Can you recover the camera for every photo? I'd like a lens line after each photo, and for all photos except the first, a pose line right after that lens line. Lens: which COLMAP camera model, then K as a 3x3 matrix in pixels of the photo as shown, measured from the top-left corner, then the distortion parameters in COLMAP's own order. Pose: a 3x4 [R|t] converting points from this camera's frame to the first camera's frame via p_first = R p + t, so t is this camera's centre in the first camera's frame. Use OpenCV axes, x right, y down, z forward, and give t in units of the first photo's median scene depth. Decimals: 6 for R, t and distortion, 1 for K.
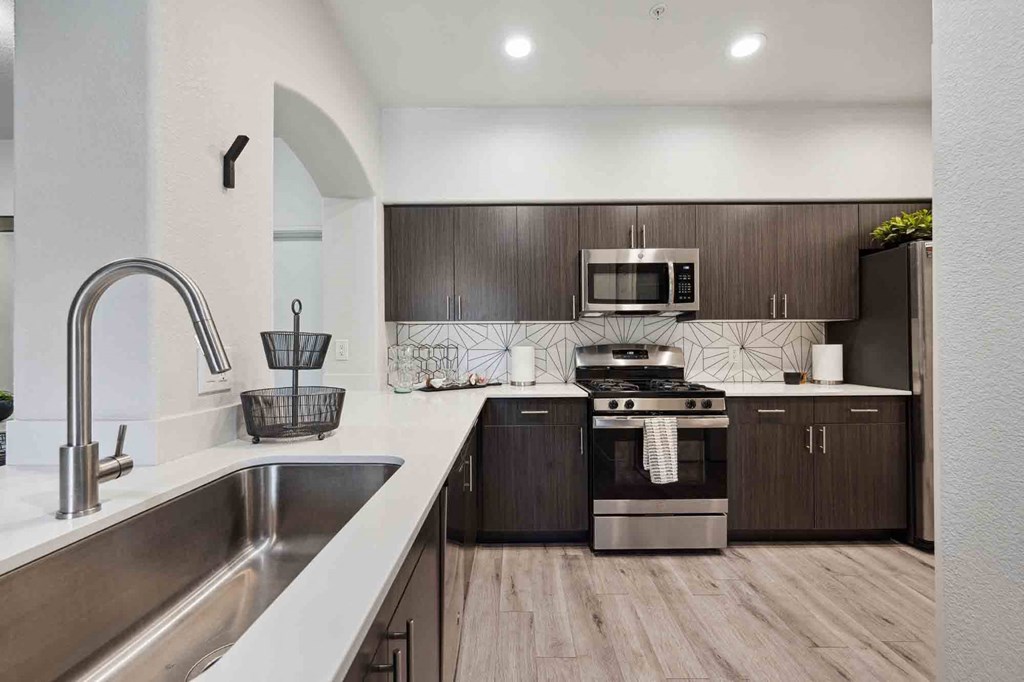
lens RADIAL K [[423.9, 0, 510.2], [0, 423.9, 343.0], [0, 0, 1]] dist [0.000517, 0.000032]
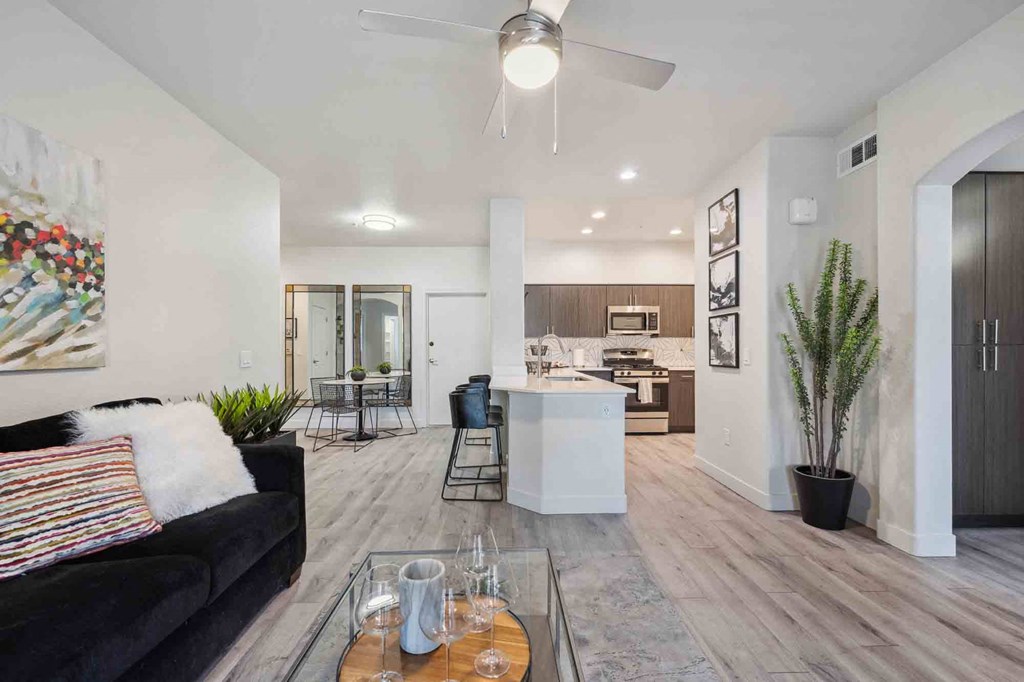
lens RADIAL K [[423.9, 0, 510.3], [0, 423.9, 348.1], [0, 0, 1]] dist [0.000517, 0.000032]
pose [[0.999853, 0.003195, 0.016845, -0.385738], [-0.003336, 0.999960, 0.008355, -0.015879], [-0.016818, -0.008410, 0.999823, -1.239851]]
